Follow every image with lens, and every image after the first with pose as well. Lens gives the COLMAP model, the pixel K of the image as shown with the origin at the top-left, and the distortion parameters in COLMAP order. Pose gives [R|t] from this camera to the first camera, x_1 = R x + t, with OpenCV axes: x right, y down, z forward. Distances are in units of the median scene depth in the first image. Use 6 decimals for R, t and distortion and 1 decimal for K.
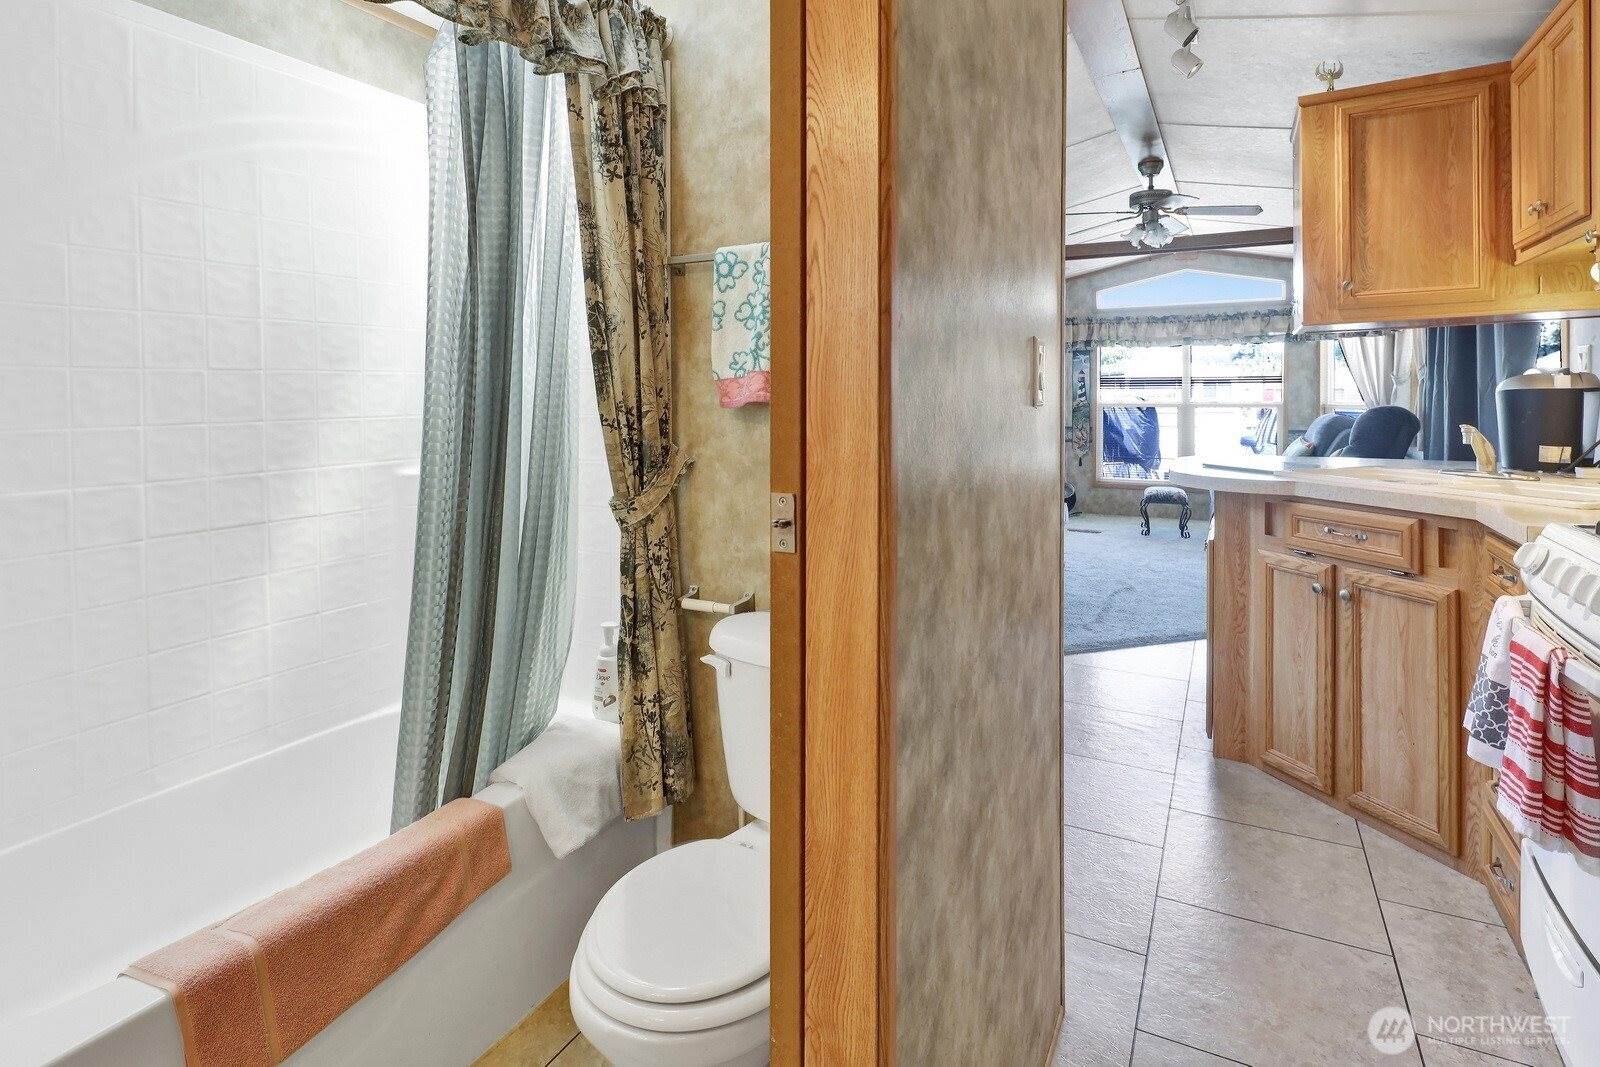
lens RADIAL K [[793.0, 0, 796.0], [0, 793.0, 462.4], [0, 0, 1]] dist [0.012457, -0.008892]
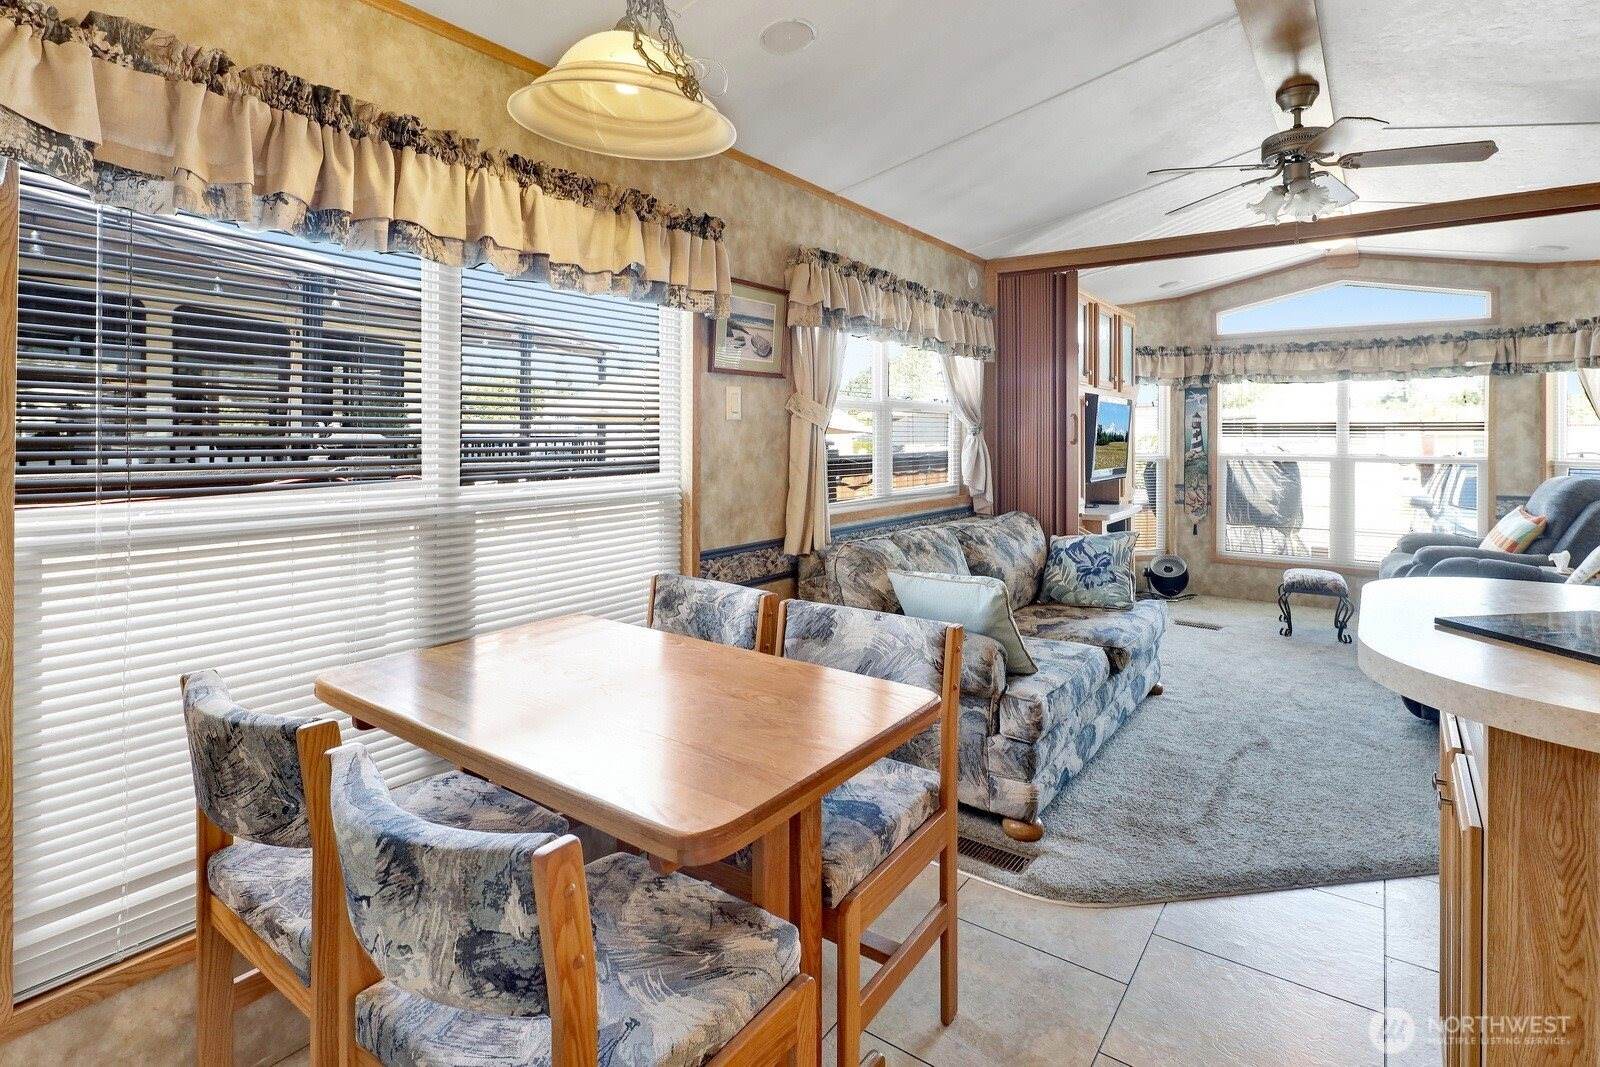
lens RADIAL K [[793.0, 0, 789.2], [0, 793.0, 477.6], [0, 0, 1]] dist [0.012457, -0.008892]
pose [[0.990137, 0.014078, -0.139397, 0.078724], [-0.018869, 0.999274, -0.033107, -0.020638], [0.138829, 0.035411, 0.989683, 0.186426]]
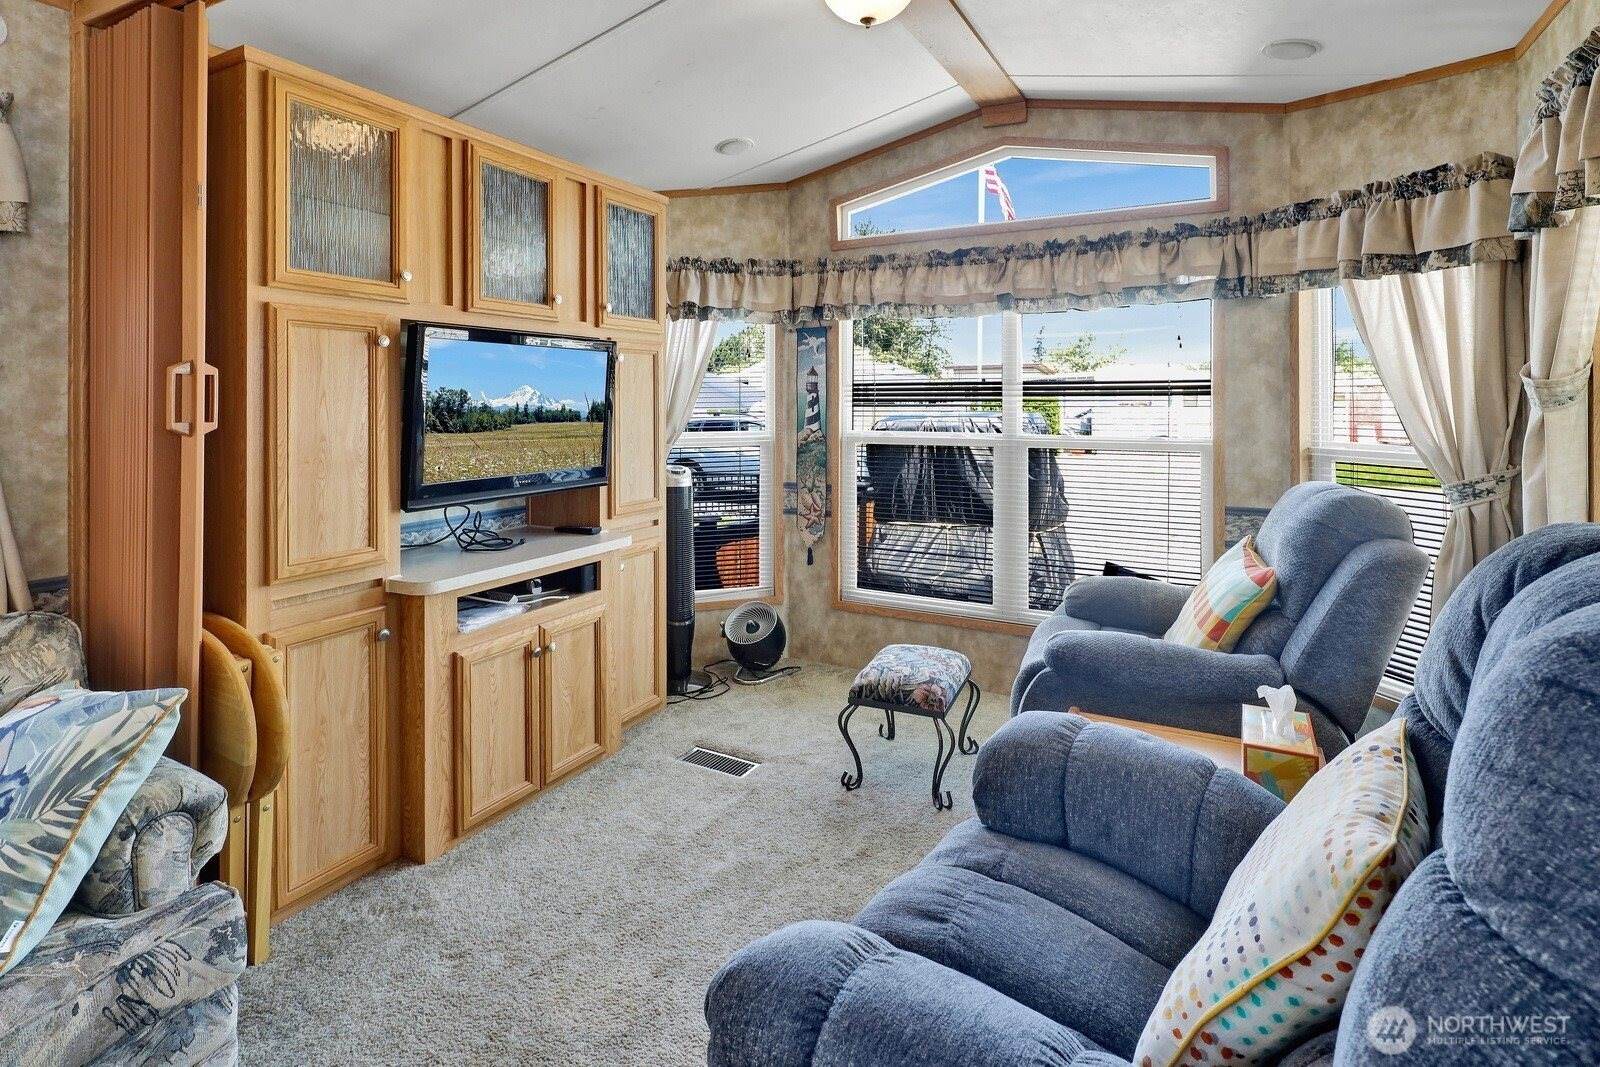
lens RADIAL K [[793.0, 0, 793.9], [0, 793.0, 446.6], [0, 0, 1]] dist [0.012457, -0.008892]
pose [[0.999969, 0.002741, -0.007402, 0.383646], [-0.002957, 0.999568, -0.029232, -0.058694], [0.007318, 0.029253, 0.999545, 0.563338]]
